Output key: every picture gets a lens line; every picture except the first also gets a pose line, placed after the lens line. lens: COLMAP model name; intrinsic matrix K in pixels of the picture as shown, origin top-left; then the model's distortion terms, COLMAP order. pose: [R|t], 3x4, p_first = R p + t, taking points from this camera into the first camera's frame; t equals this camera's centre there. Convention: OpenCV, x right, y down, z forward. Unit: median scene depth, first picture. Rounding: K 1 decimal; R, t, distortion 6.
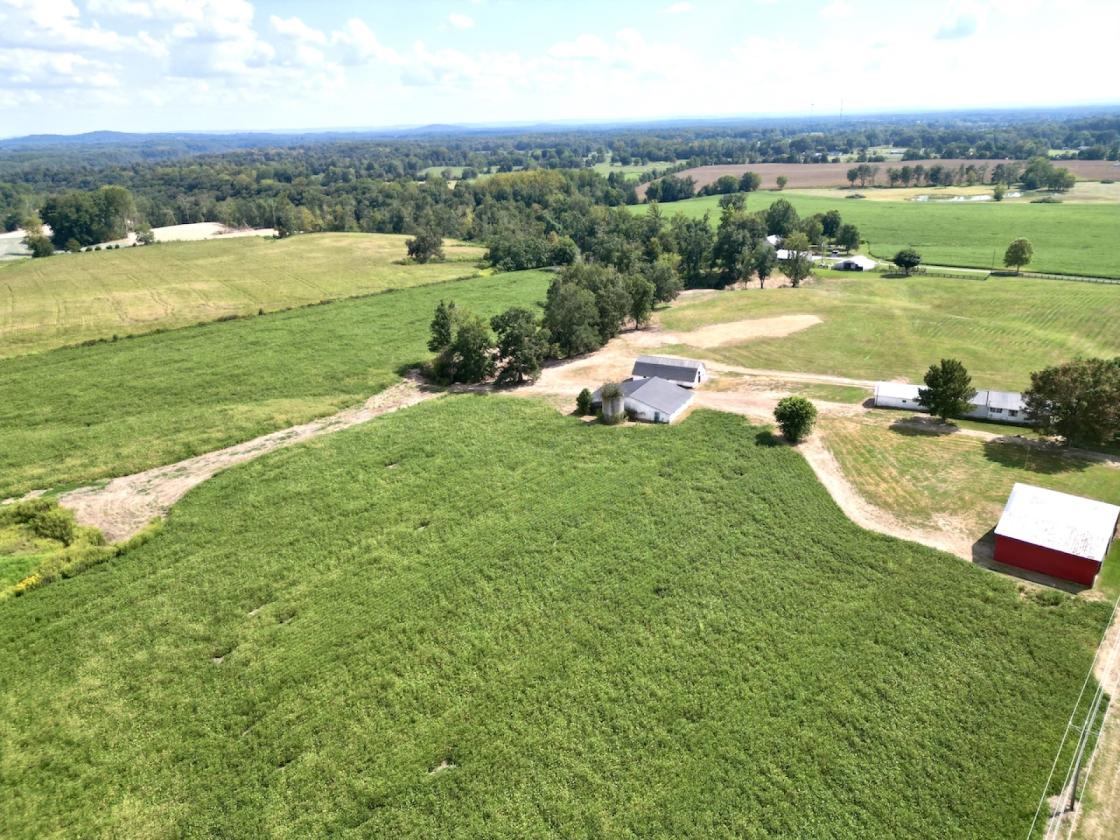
lens RADIAL K [[786.8, 0, 555.7], [0, 786.8, 420.9], [0, 0, 1]] dist [0.060325, -0.053982]
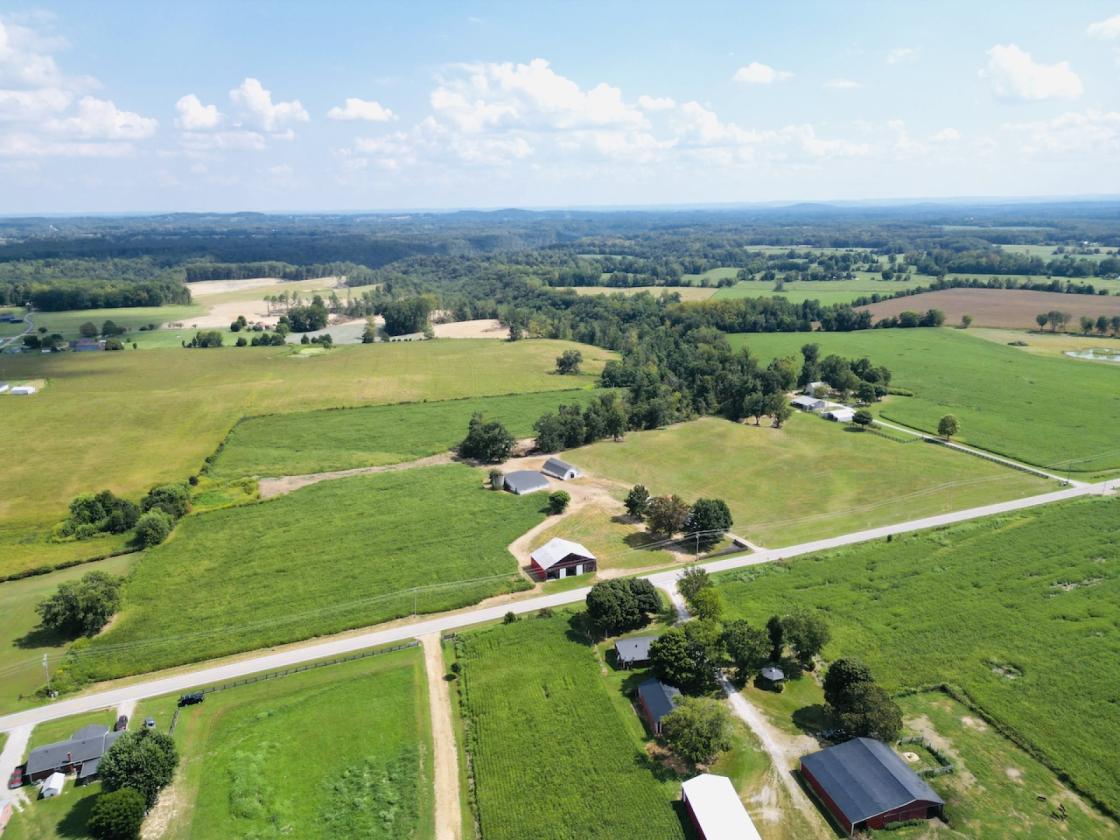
lens RADIAL K [[786.8, 0, 555.7], [0, 786.8, 420.9], [0, 0, 1]] dist [0.060325, -0.053982]
pose [[0.900663, 0.132062, -0.413964, 0.620224], [-0.166434, 0.984888, -0.047915, -0.060790], [0.401380, 0.112053, 0.909031, -0.456001]]
